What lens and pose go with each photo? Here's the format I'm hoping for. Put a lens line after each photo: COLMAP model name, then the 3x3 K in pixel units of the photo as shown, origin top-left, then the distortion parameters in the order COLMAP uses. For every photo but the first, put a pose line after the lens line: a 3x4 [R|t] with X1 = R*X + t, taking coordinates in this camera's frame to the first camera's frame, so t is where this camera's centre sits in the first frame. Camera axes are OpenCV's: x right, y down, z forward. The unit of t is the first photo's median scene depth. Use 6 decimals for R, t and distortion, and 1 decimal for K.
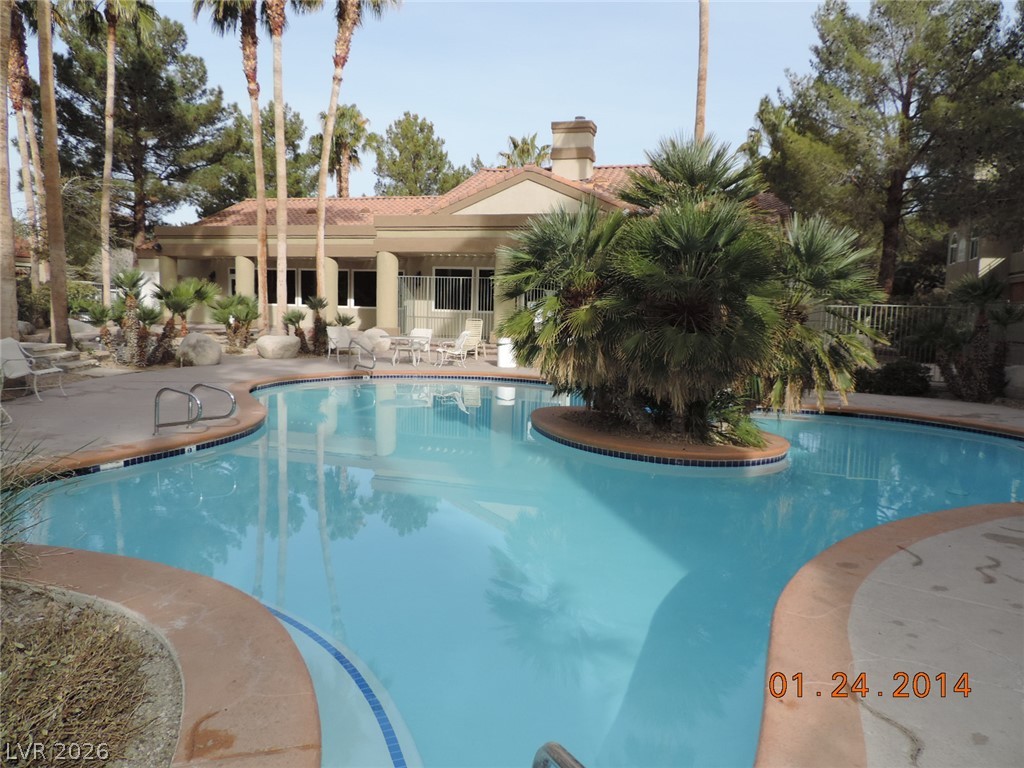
lens RADIAL K [[737.0, 0, 512.0], [0, 737.0, 384.0], [0, 0, 1]] dist [-0.011582, 0.003826]
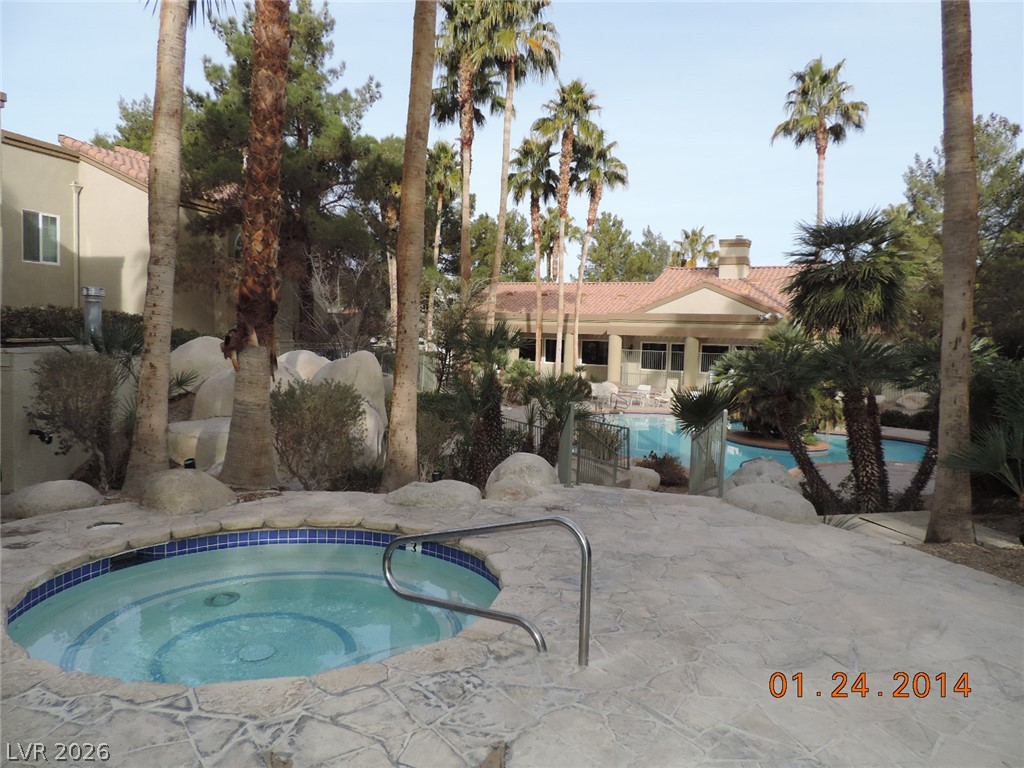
lens RADIAL K [[737.0, 0, 512.0], [0, 737.0, 384.0], [0, 0, 1]] dist [-0.011582, 0.003826]
pose [[0.980105, 0.012763, -0.198070, -0.063722], [-0.021106, 0.998974, -0.040071, -0.001040], [0.197355, 0.043455, 0.979369, -0.570502]]
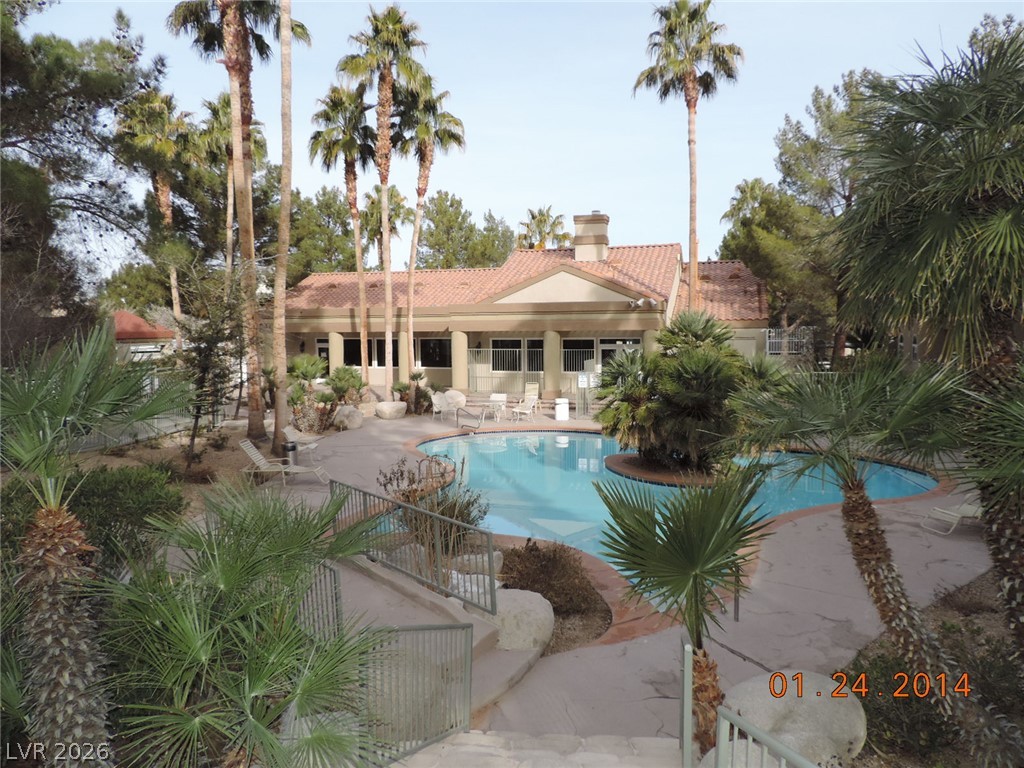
lens RADIAL K [[737.0, 0, 512.0], [0, 737.0, 384.0], [0, 0, 1]] dist [-0.011582, 0.003826]
pose [[0.999266, -0.037908, 0.005437, -0.078090], [0.038052, 0.998839, -0.029538, -0.038631], [-0.004311, 0.029723, 0.999549, -0.285714]]
